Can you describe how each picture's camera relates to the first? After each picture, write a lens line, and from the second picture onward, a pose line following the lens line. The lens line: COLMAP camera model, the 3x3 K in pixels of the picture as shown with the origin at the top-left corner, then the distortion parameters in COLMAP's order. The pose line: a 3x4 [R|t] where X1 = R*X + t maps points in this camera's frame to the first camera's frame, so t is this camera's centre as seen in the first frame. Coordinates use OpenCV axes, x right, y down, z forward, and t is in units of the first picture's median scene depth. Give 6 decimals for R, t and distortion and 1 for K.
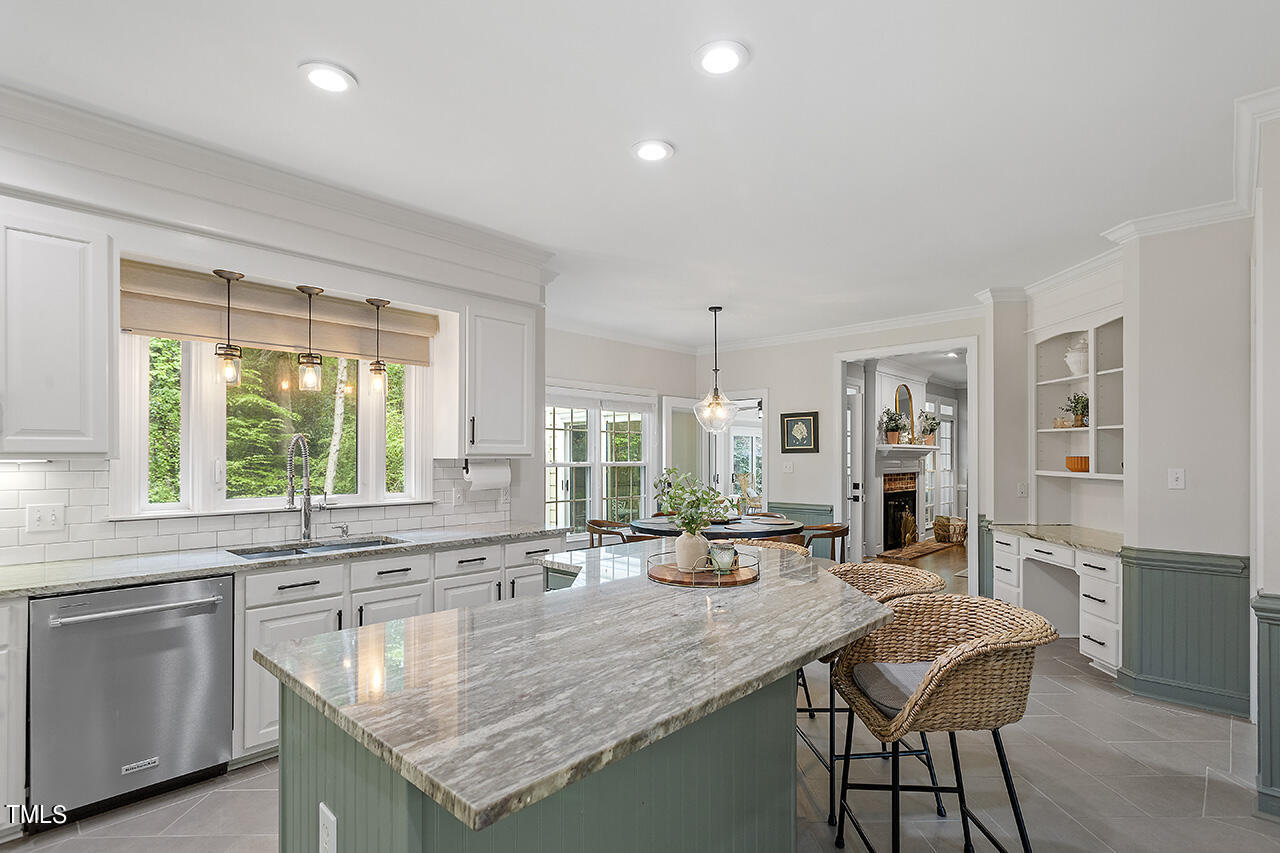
lens RADIAL K [[623.0, 0, 646.5], [0, 623.0, 469.0], [0, 0, 1]] dist [0.005069, 0.001940]
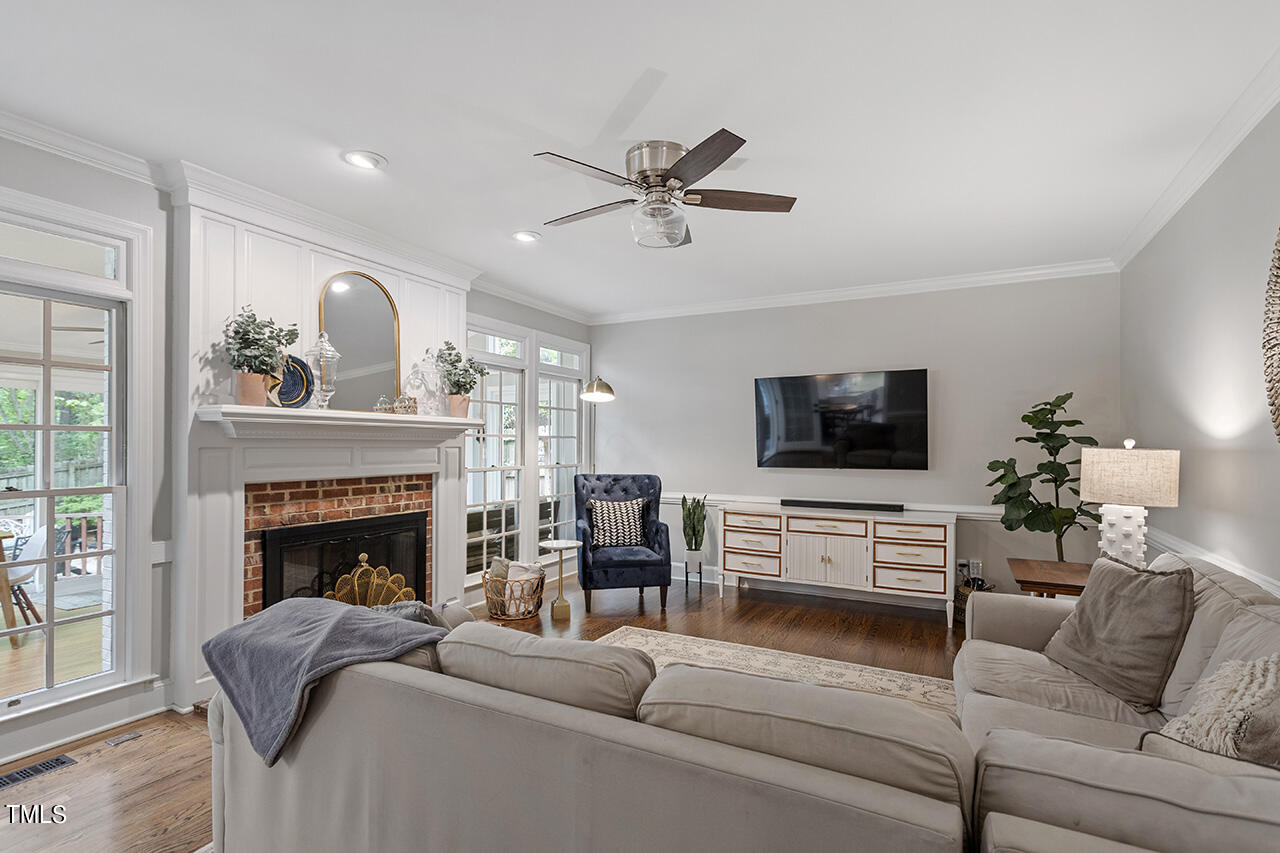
lens RADIAL K [[623.0, 0, 613.6], [0, 623.0, 448.8], [0, 0, 1]] dist [0.005069, 0.001940]
pose [[0.969375, 0.006559, 0.245496, 0.491370], [-0.004992, 0.999963, -0.007003, -0.011777], [-0.245533, 0.005563, 0.969372, 0.551757]]
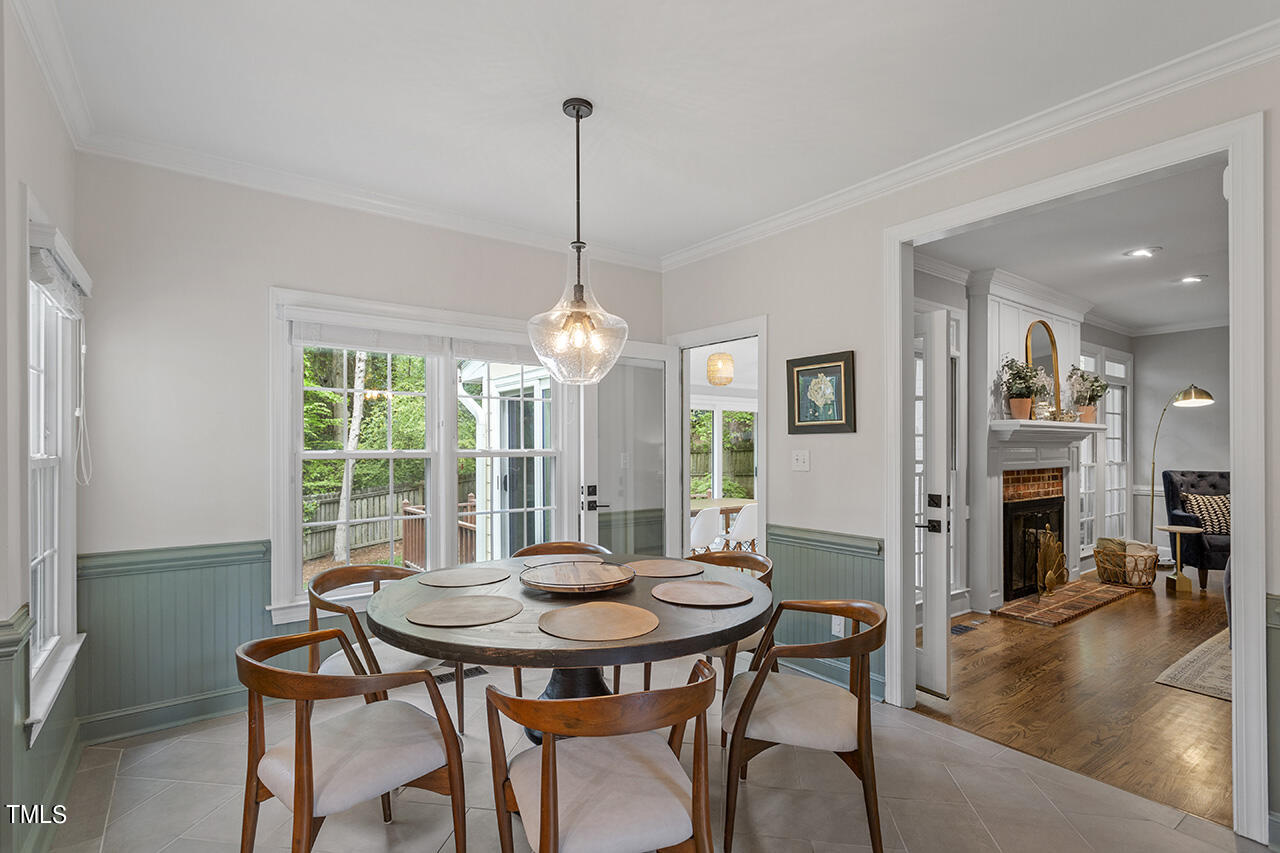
lens RADIAL K [[623.0, 0, 638.7], [0, 623.0, 449.9], [0, 0, 1]] dist [0.005069, 0.001940]
pose [[0.983686, 0.003059, -0.179865, 0.144202], [-0.004757, 0.999948, -0.009008, -0.004756], [0.179829, 0.009716, 0.983650, 0.350581]]
